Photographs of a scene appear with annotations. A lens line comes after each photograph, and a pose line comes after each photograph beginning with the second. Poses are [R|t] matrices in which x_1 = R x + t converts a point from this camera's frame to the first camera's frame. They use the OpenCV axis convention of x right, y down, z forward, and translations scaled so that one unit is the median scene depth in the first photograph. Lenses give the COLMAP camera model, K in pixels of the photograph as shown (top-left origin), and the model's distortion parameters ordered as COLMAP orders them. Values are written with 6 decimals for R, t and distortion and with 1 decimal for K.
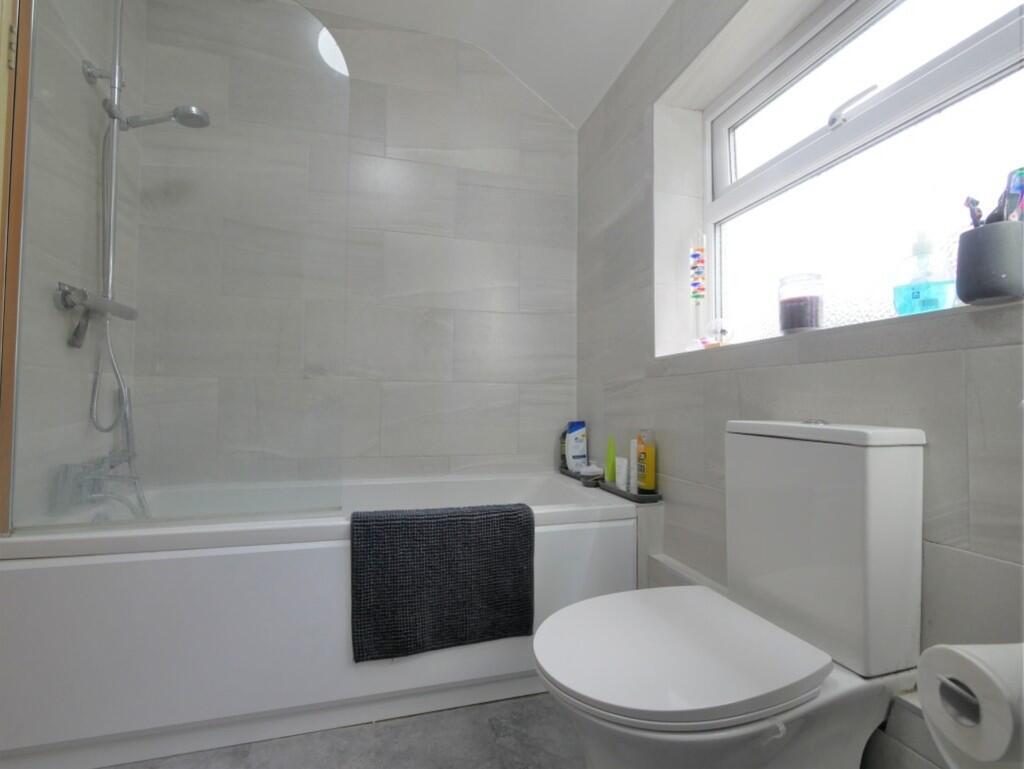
lens RADIAL K [[447.5, 0, 514.4], [0, 447.5, 388.5], [0, 0, 1]] dist [-0.003152, -0.000057]
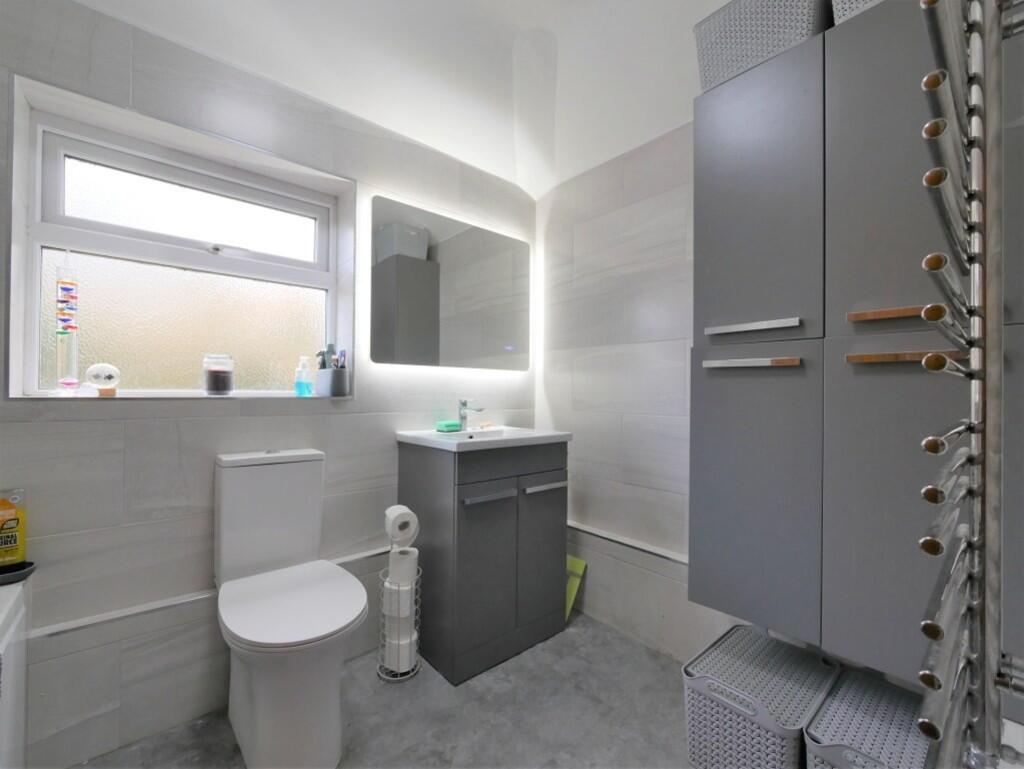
lens RADIAL K [[447.5, 0, 514.4], [0, 447.5, 388.5], [0, 0, 1]] dist [-0.003152, -0.000057]
pose [[-0.431574, -0.002877, 0.902073, -0.833264], [-0.037614, 0.999183, -0.014809, -0.113193], [-0.901293, -0.040321, -0.431329, 0.554386]]
